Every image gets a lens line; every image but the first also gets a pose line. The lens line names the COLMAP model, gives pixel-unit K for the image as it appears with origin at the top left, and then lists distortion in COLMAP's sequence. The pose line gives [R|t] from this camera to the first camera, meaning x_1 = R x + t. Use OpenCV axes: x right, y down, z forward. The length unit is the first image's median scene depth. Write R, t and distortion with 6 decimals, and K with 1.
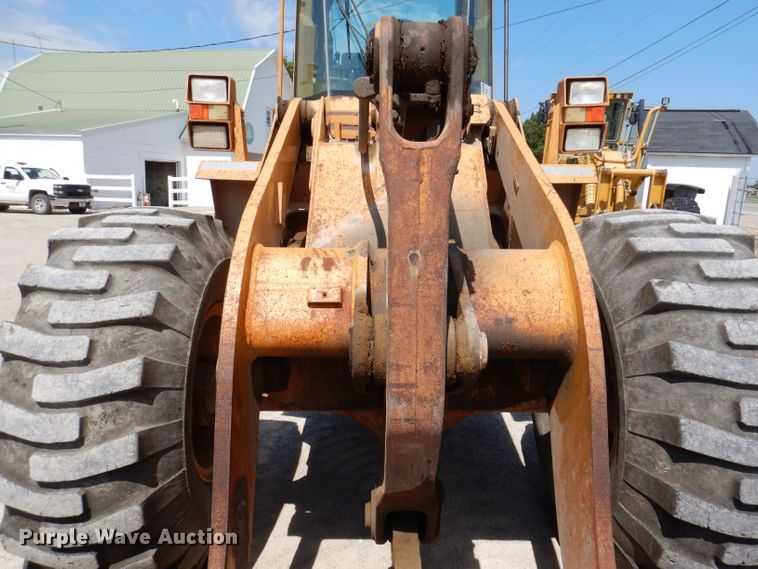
lens RADIAL K [[556.8, 0, 382.5], [0, 556.8, 278.8], [0, 0, 1]] dist [0.008962, -0.000596]
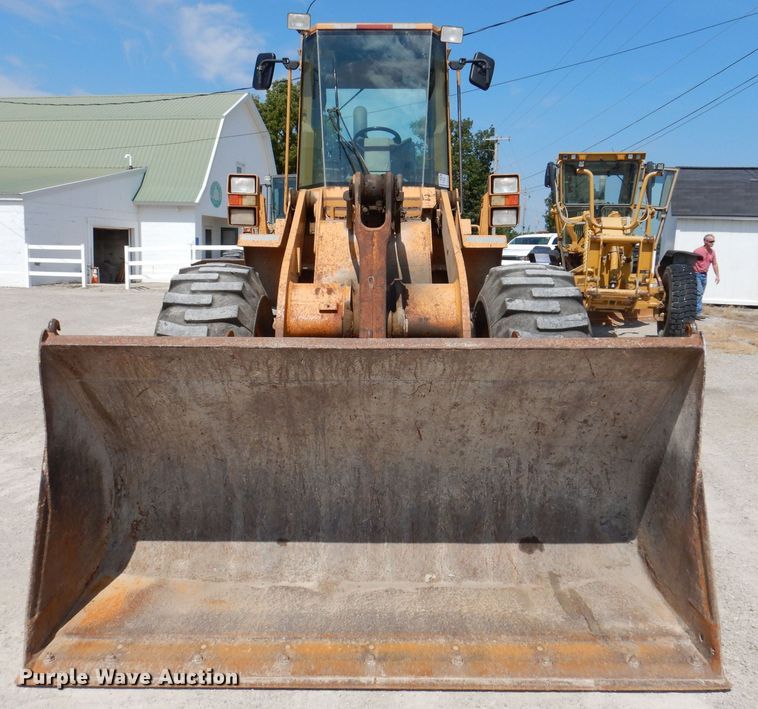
lens RADIAL K [[732.2, 0, 378.1], [0, 732.2, 356.3], [0, 0, 1]] dist [0.011838, 0.000000]
pose [[0.999979, -0.005007, -0.004074, 0.045890], [0.004876, 0.999490, -0.031553, 0.172242], [0.004230, 0.031533, 0.999494, -0.914689]]
